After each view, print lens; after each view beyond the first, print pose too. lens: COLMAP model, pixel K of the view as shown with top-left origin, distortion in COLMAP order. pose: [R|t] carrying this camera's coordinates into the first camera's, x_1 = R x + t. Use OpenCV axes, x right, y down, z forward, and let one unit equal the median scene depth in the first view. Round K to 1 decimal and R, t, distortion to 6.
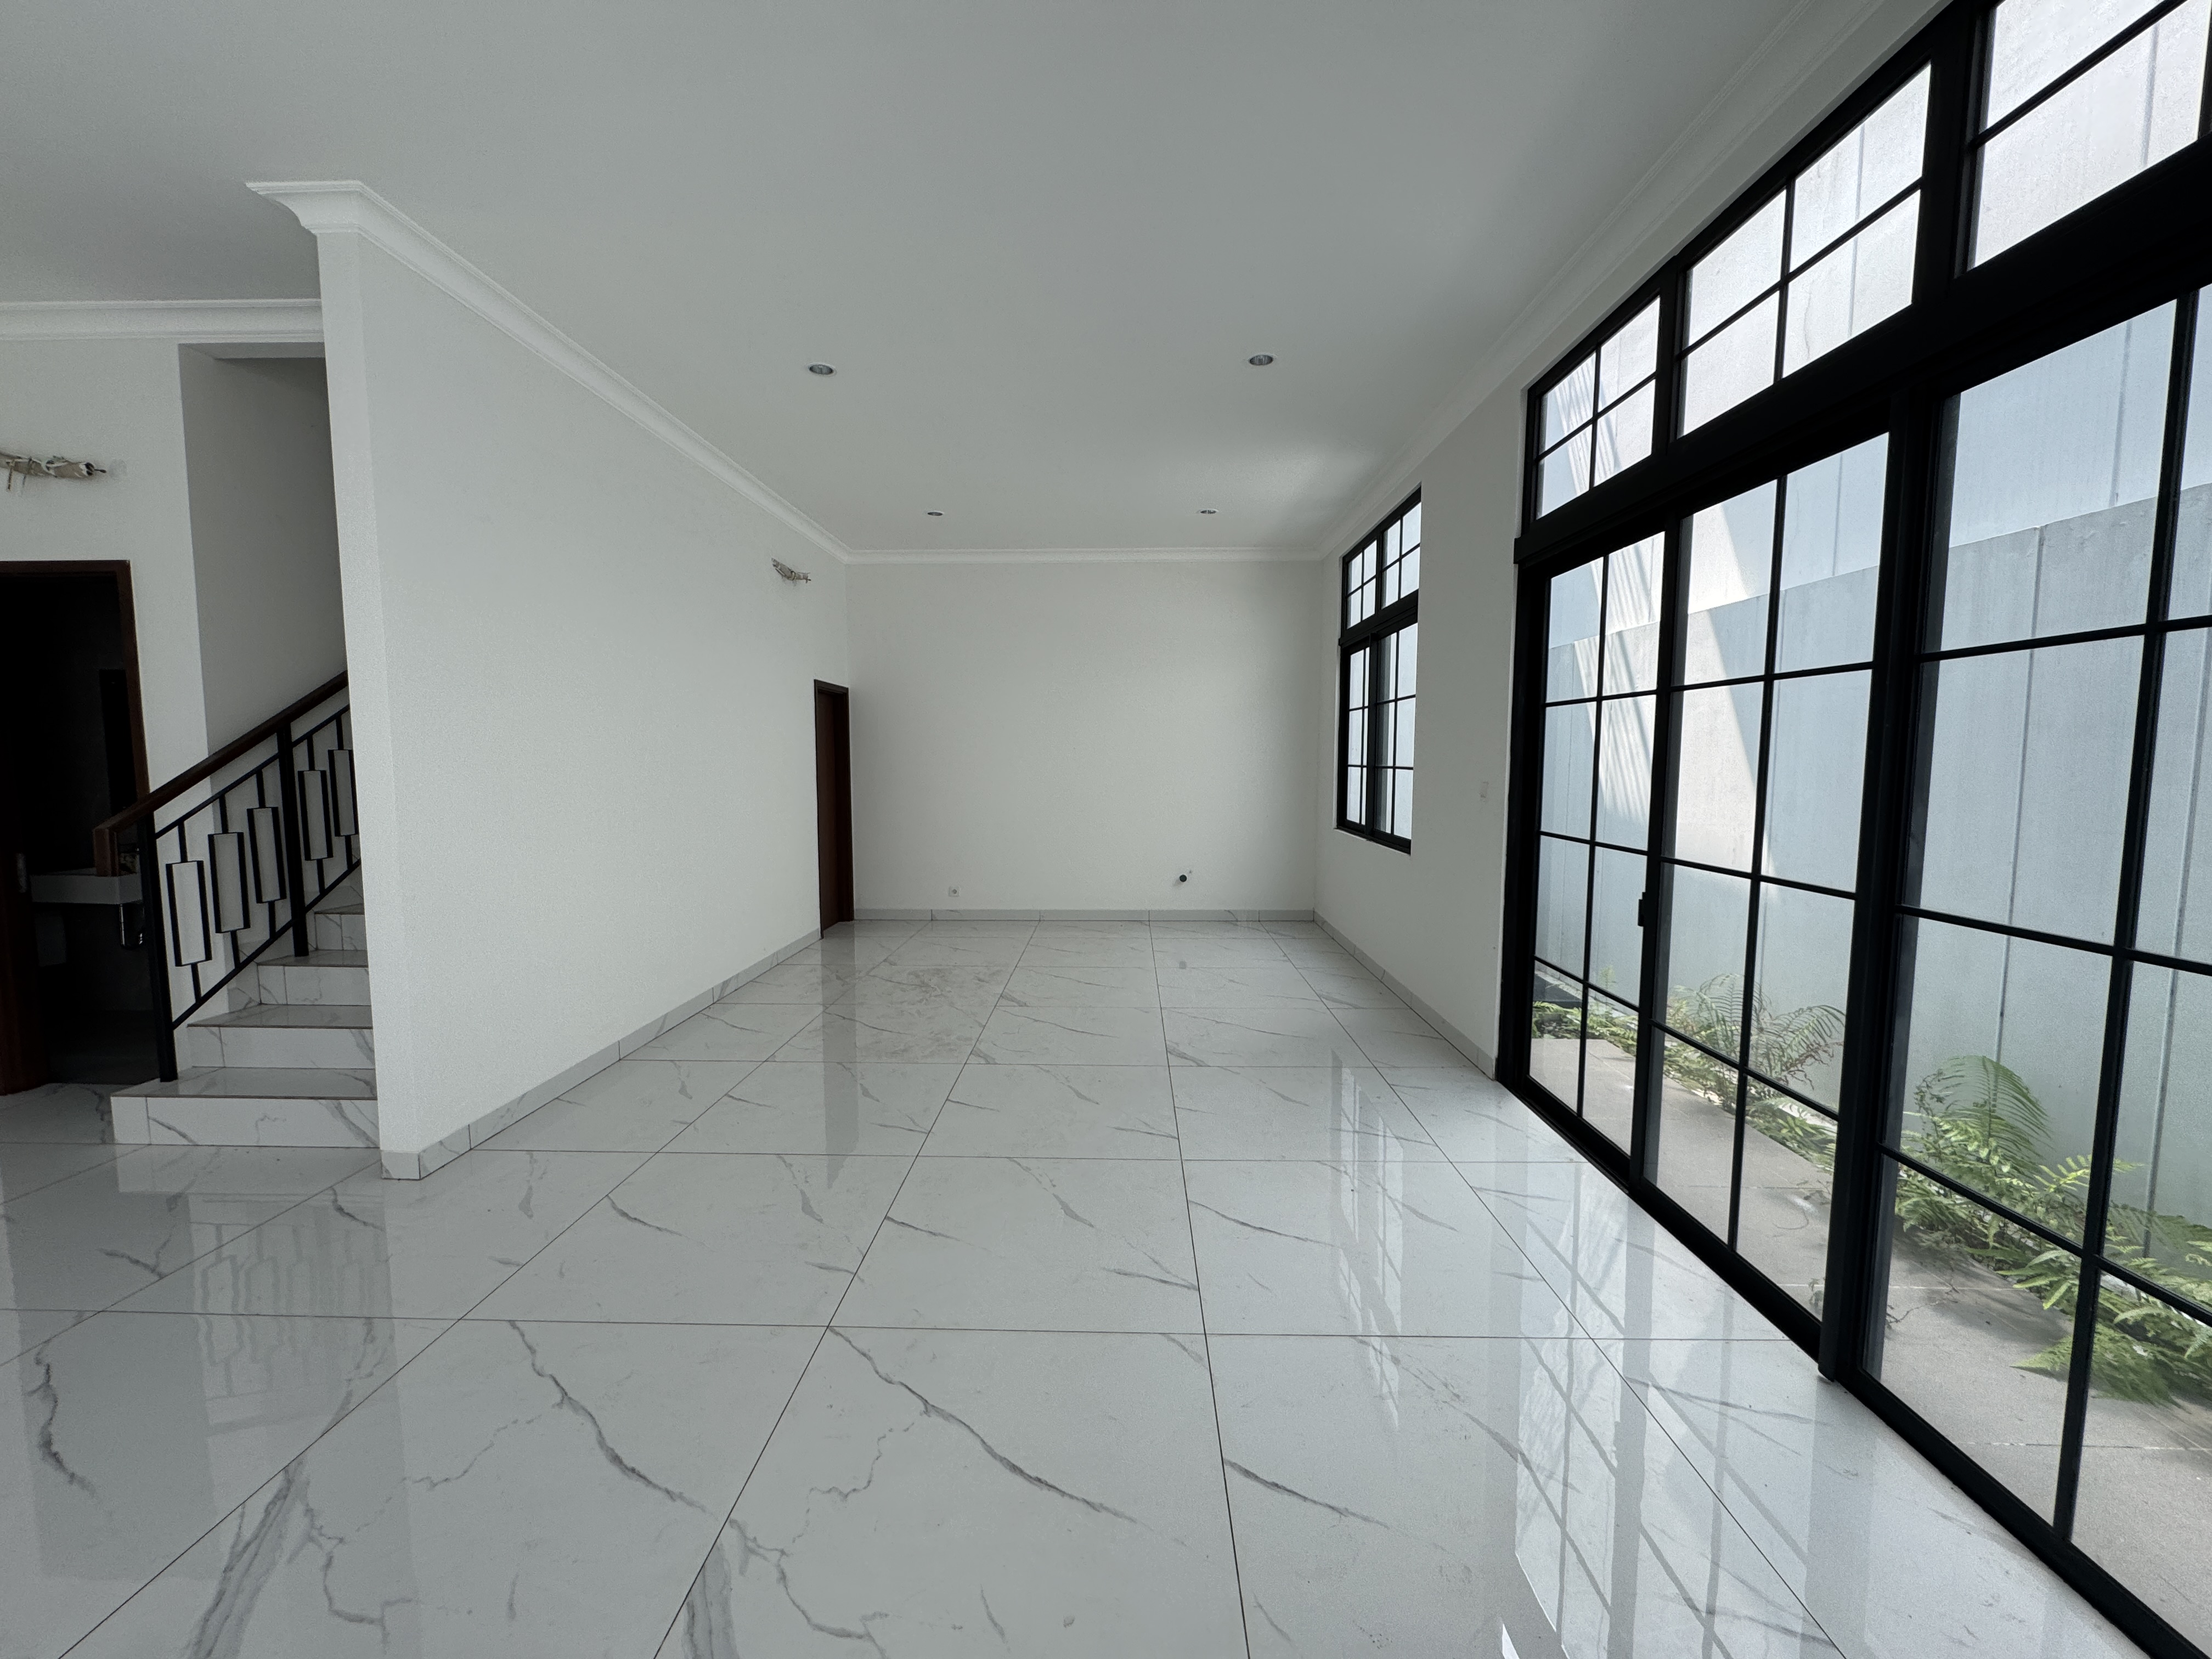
lens RADIAL K [[877.2, 0, 1106.0], [0, 877.2, 829.5], [0, 0, 1]] dist [-0.002358, -0.000249]
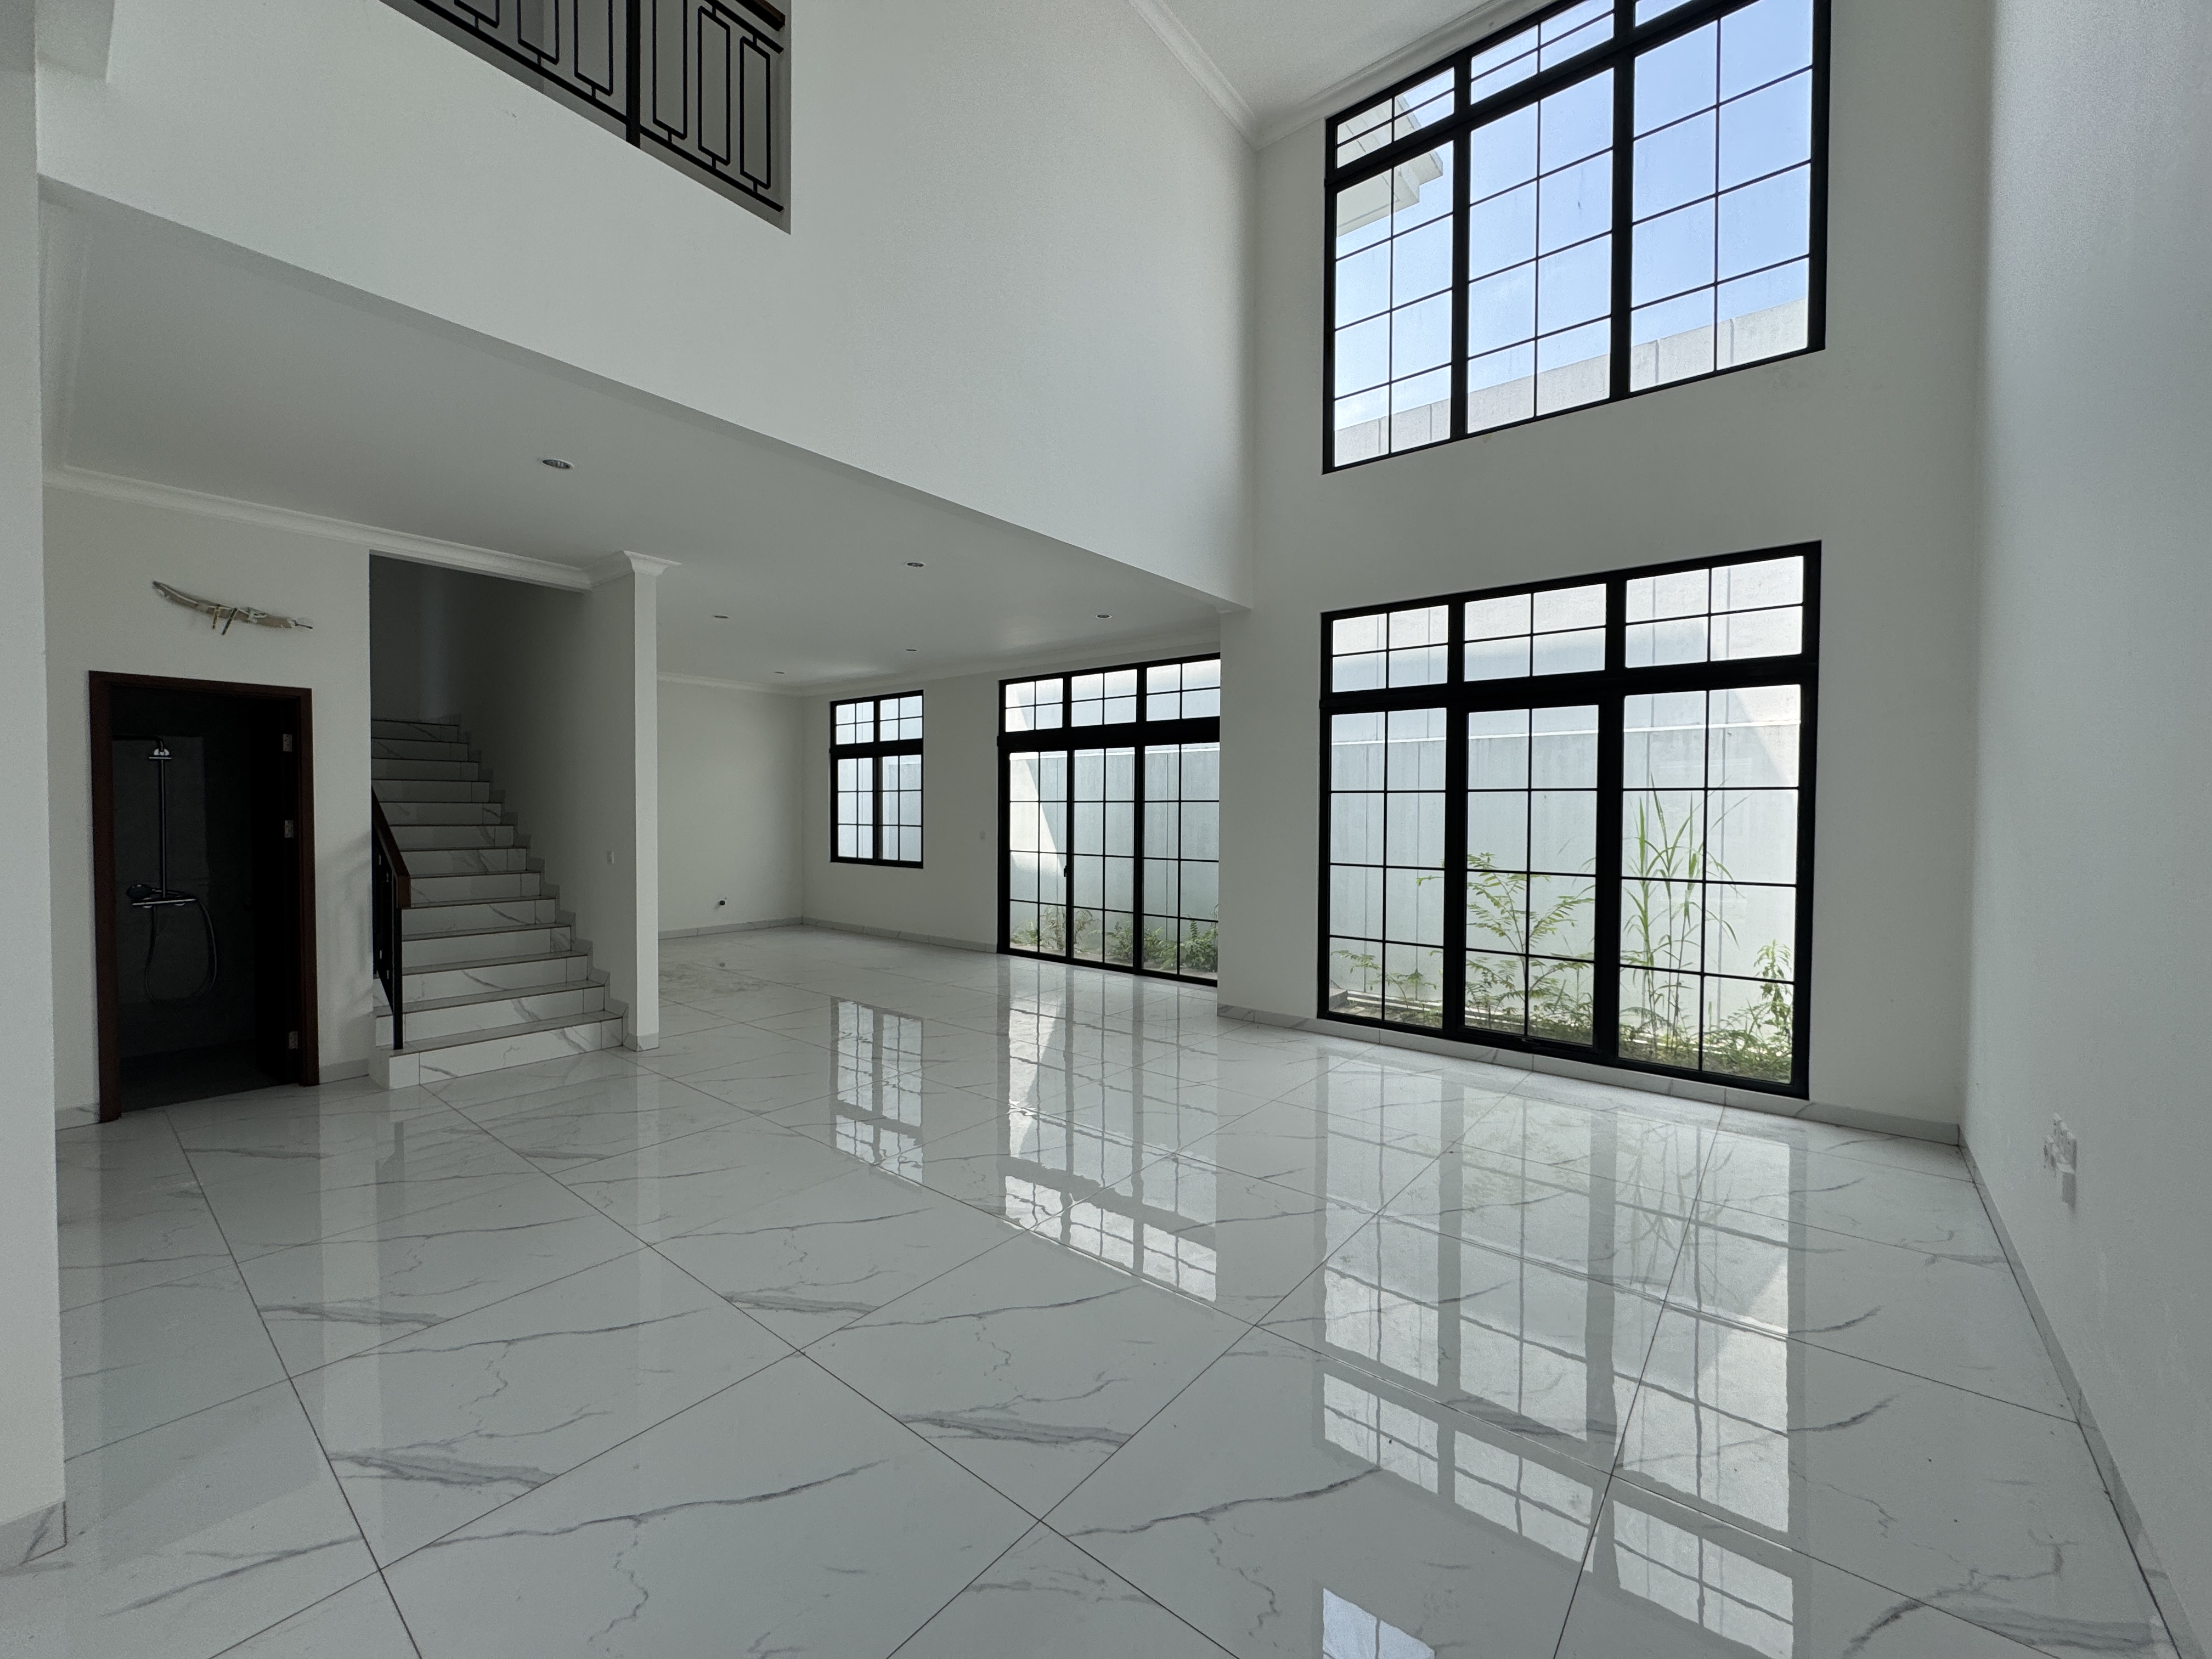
lens RADIAL K [[877.2, 0, 1106.0], [0, 877.2, 829.5], [0, 0, 1]] dist [-0.002358, -0.000249]
pose [[0.609009, -0.014651, 0.793028, -1.458269], [0.060413, 0.997782, -0.027961, 0.030018], [-0.790859, 0.064938, 0.608543, -0.836039]]
